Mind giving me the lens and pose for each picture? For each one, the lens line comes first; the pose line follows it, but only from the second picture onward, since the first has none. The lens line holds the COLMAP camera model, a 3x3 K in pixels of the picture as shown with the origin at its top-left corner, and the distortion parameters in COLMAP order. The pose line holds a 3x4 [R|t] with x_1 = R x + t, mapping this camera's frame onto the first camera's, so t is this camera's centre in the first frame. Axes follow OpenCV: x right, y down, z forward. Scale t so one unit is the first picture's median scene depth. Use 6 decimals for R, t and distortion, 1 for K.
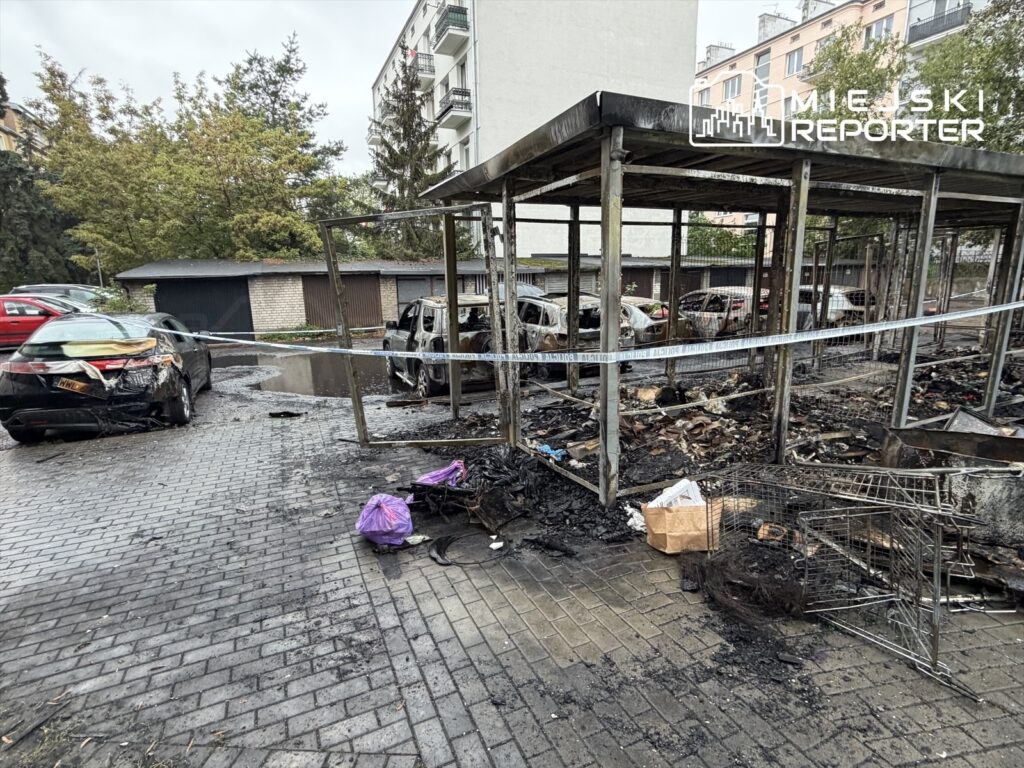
lens RADIAL K [[517.5, 0, 513.7], [0, 517.5, 381.4], [0, 0, 1]] dist [-0.002994, -0.000379]
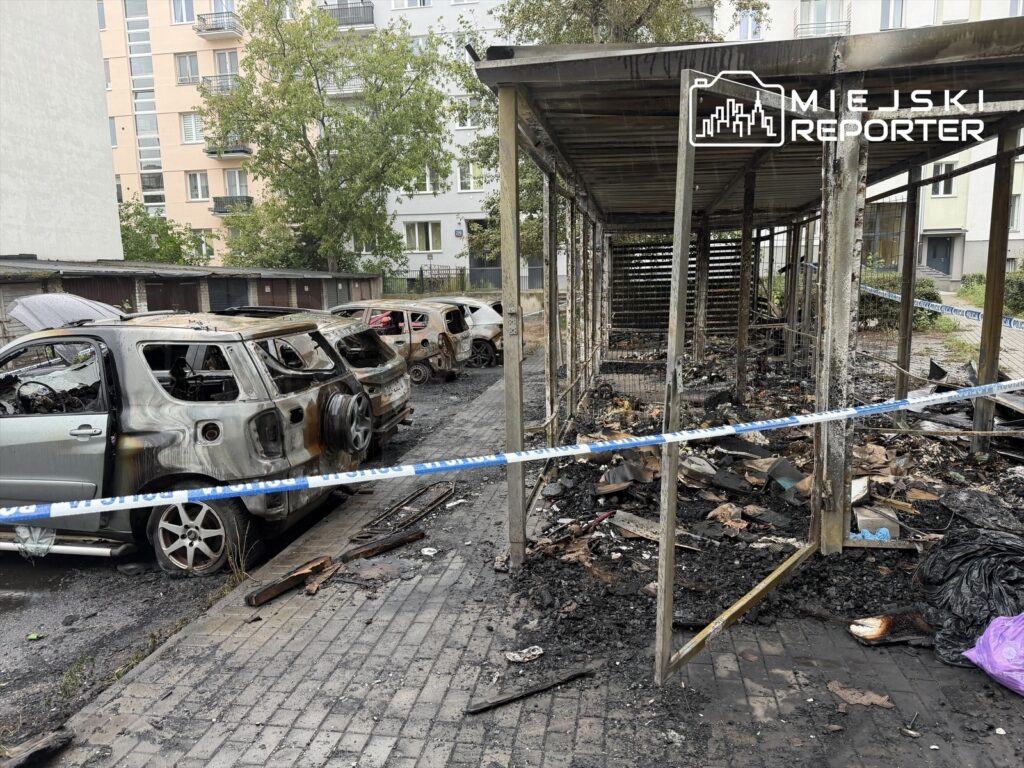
lens RADIAL K [[710.5, 0, 535.0], [0, 710.5, 383.9], [0, 0, 1]] dist [0.021630, -0.035510]
pose [[0.545767, -0.112738, 0.830318, -0.722095], [0.176659, 0.984116, 0.017503, -0.113239], [-0.819103, 0.137131, 0.557014, 0.699195]]
